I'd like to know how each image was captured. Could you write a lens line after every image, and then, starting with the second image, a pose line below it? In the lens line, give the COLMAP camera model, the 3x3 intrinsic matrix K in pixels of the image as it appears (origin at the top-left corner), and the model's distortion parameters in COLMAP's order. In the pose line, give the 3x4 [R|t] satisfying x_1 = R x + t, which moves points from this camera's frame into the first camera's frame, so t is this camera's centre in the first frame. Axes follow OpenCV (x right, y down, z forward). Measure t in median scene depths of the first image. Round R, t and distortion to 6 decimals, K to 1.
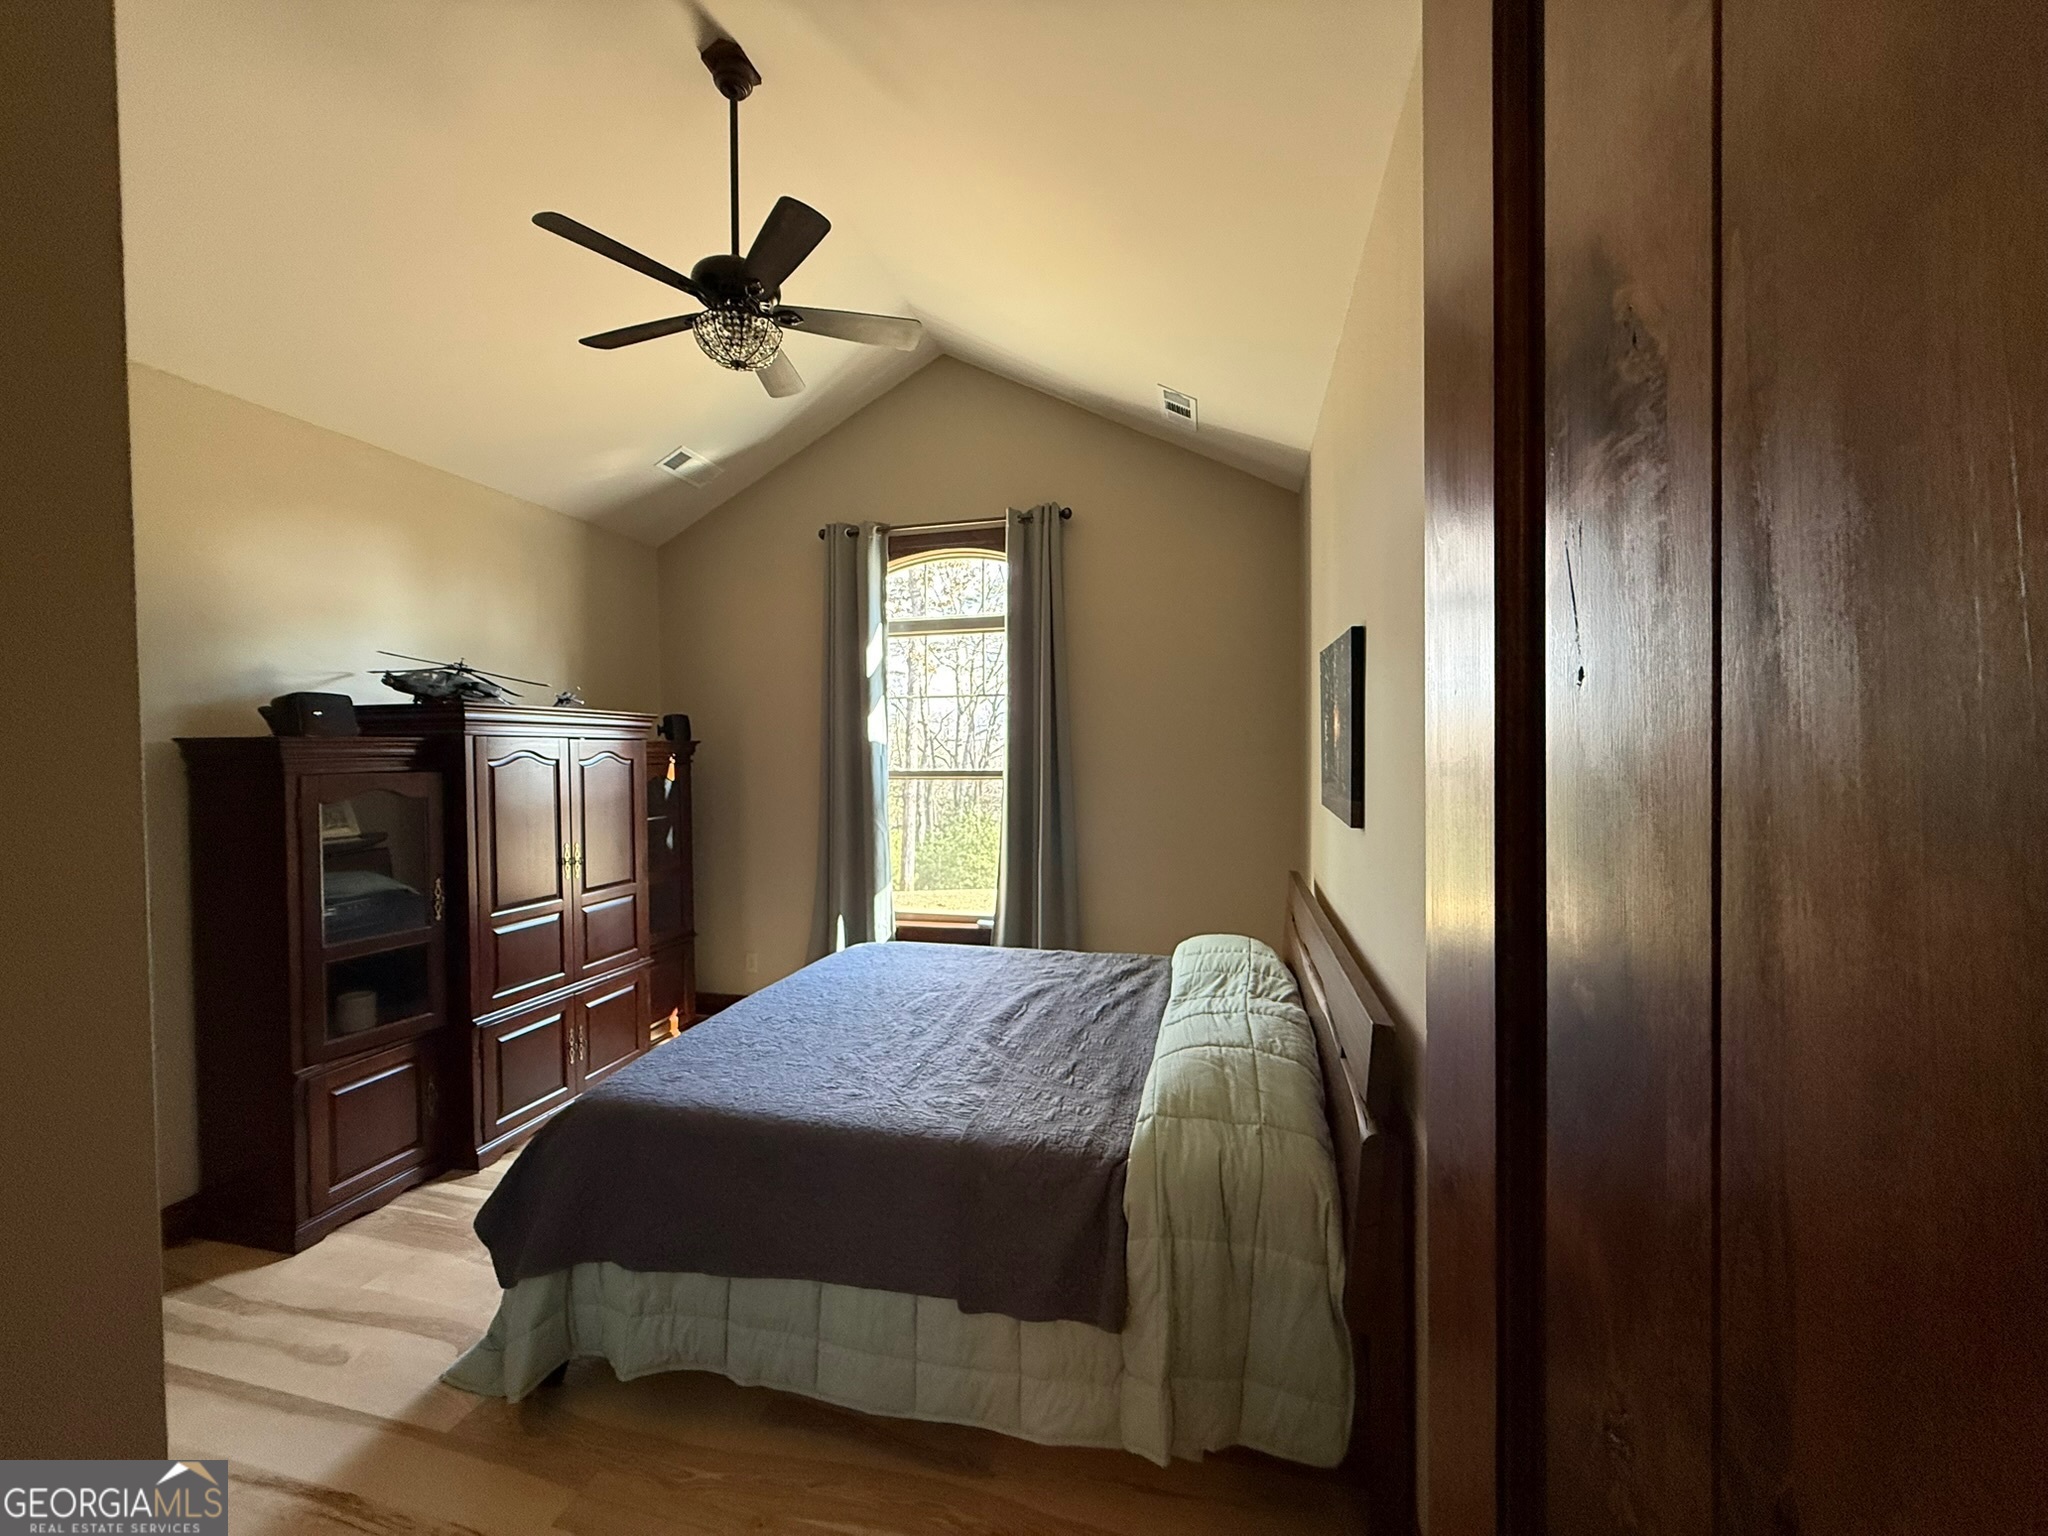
lens RADIAL K [[812.9, 0, 1024.0], [0, 812.9, 768.0], [0, 0, 1]] dist [0.000115, 0.000146]
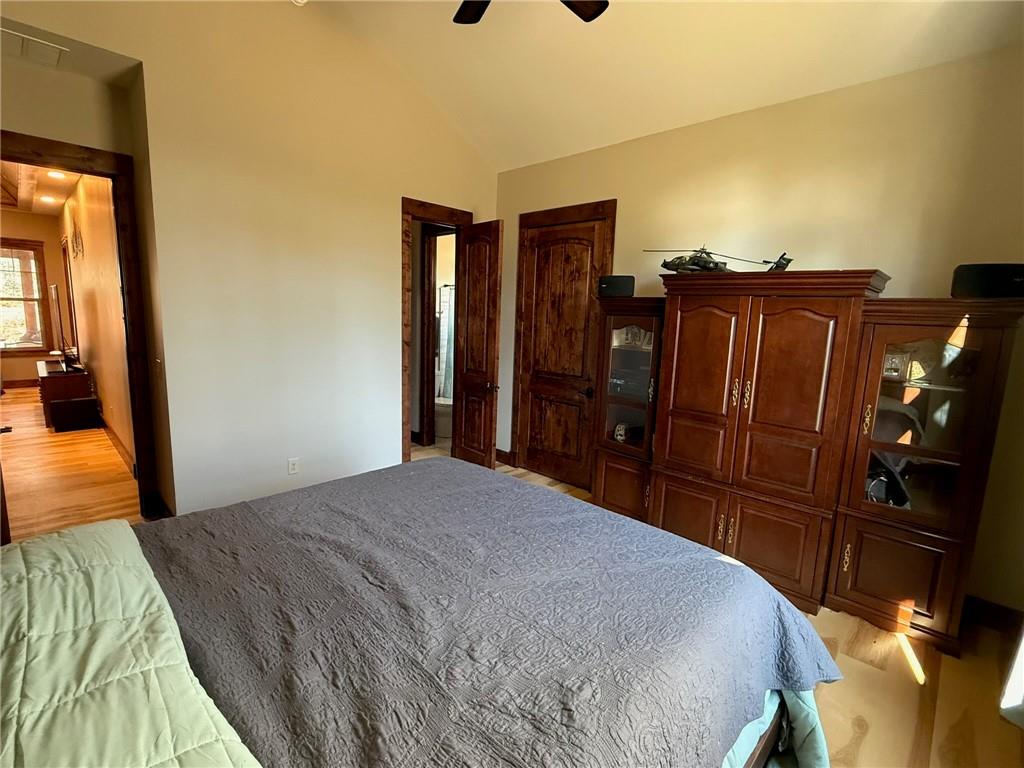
lens RADIAL K [[476.6, 0, 512.0], [0, 476.6, 384.0], [0, 0, 1]] dist [-0.000047, 0.000144]
pose [[-0.503275, 0.124108, -0.855168, 0.332579], [-0.045374, 0.984472, 0.169576, -0.013513], [0.862934, 0.124146, -0.489829, 1.310583]]
